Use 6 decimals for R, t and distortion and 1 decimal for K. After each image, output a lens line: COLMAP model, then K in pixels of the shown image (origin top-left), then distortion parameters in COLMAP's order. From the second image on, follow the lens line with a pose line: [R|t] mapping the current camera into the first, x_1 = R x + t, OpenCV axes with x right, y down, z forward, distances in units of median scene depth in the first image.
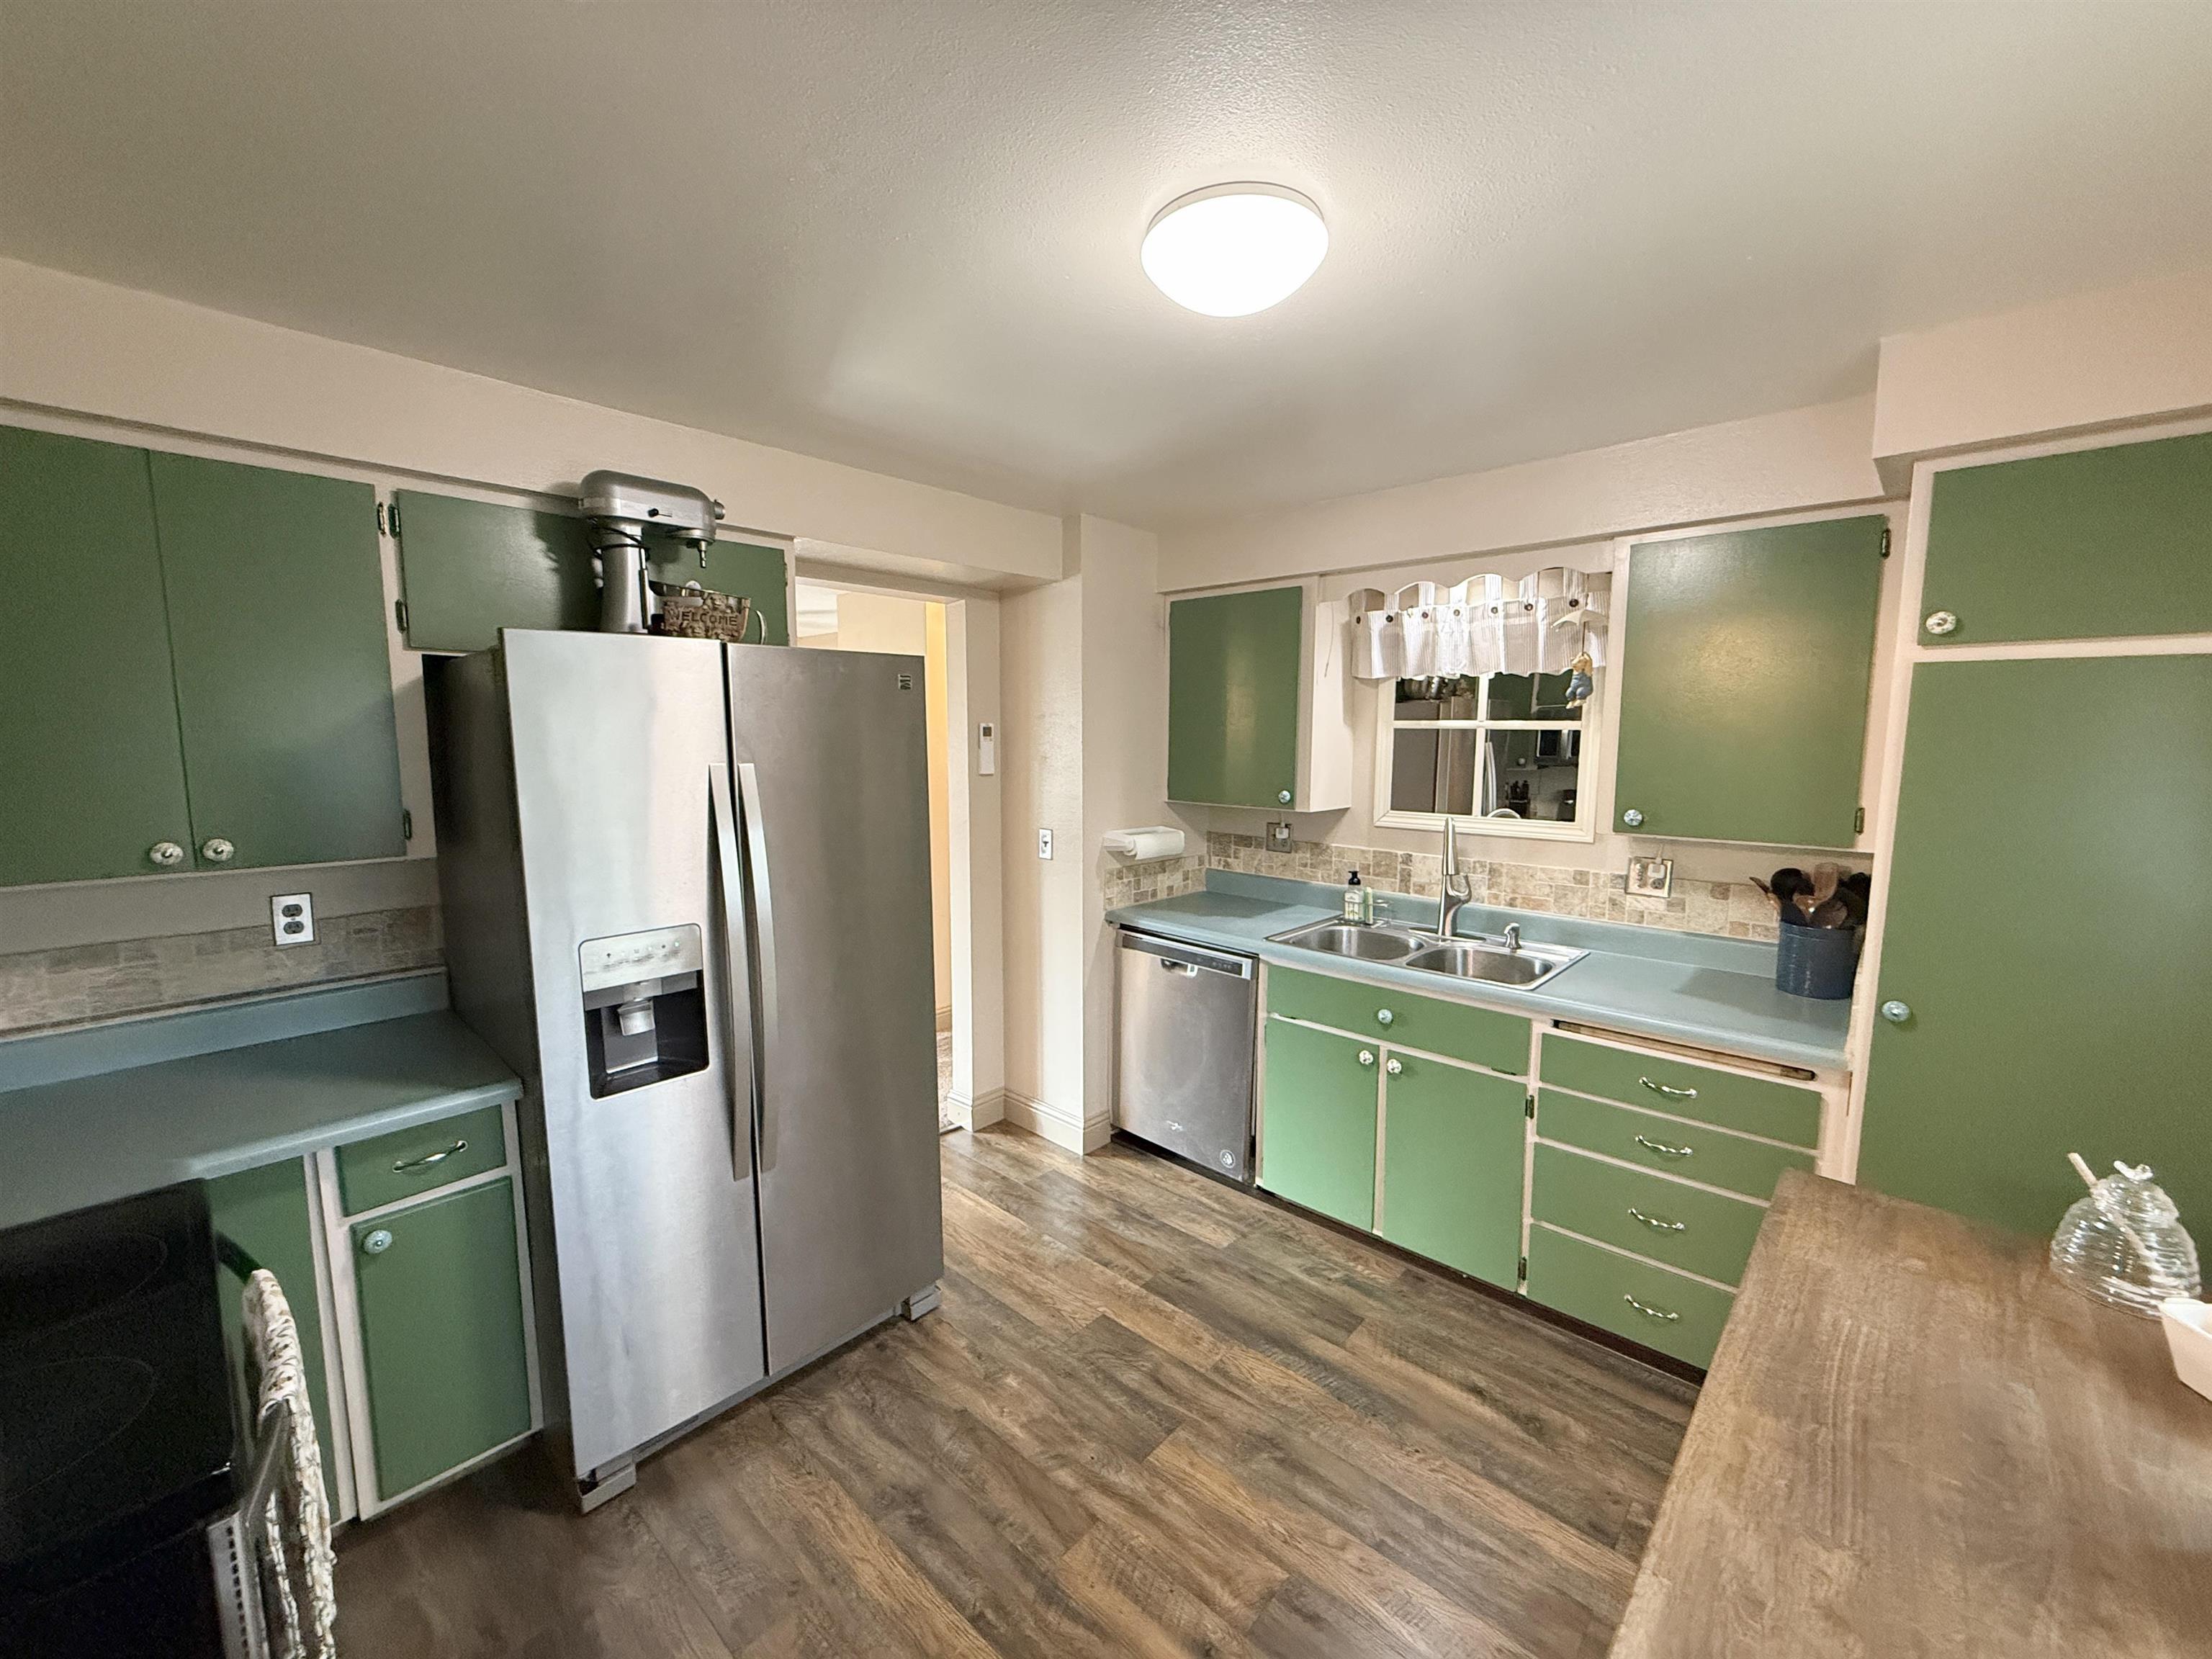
lens RADIAL K [[884.0, 0, 1100.6], [0, 884.0, 830.9], [0, 0, 1]] dist [0.002246, -0.000091]
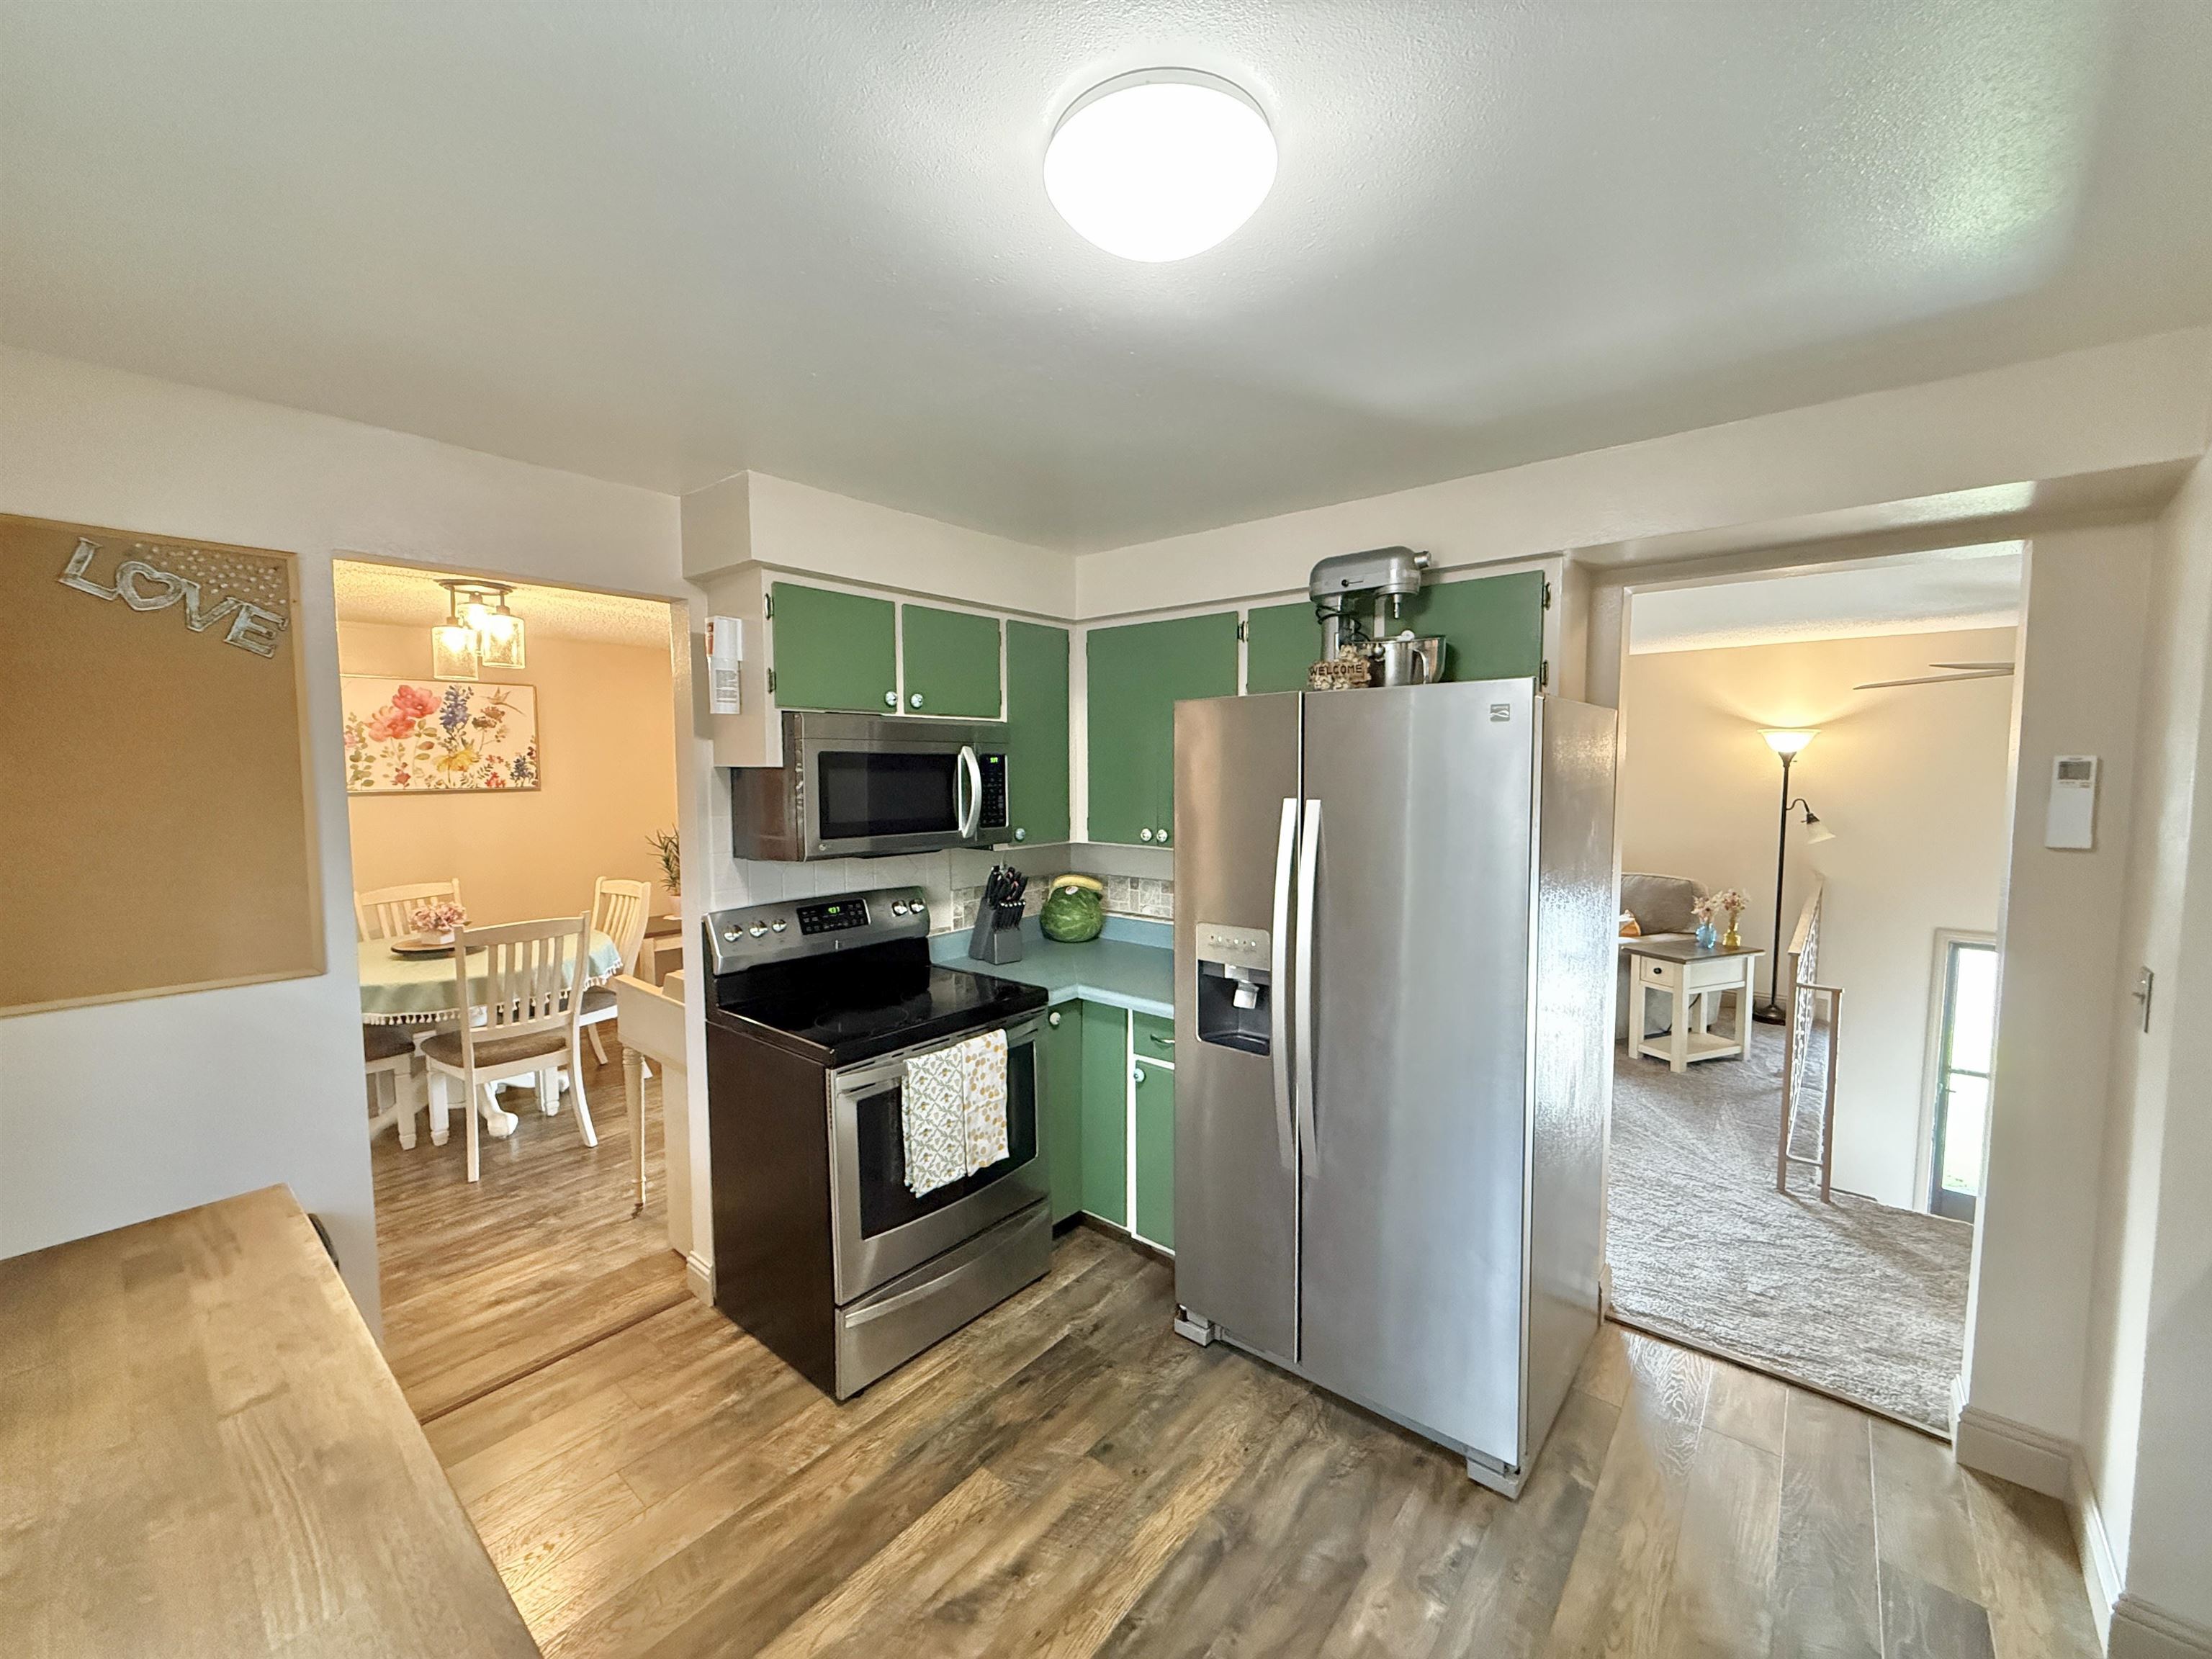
lens RADIAL K [[884.0, 0, 1102.2], [0, 884.0, 831.8], [0, 0, 1]] dist [0.002246, -0.000091]
pose [[0.044924, 0.071140, -0.996454, 0.648237], [-0.112438, 0.991483, 0.065716, -0.073509], [0.992643, 0.109087, 0.052540, 0.638869]]
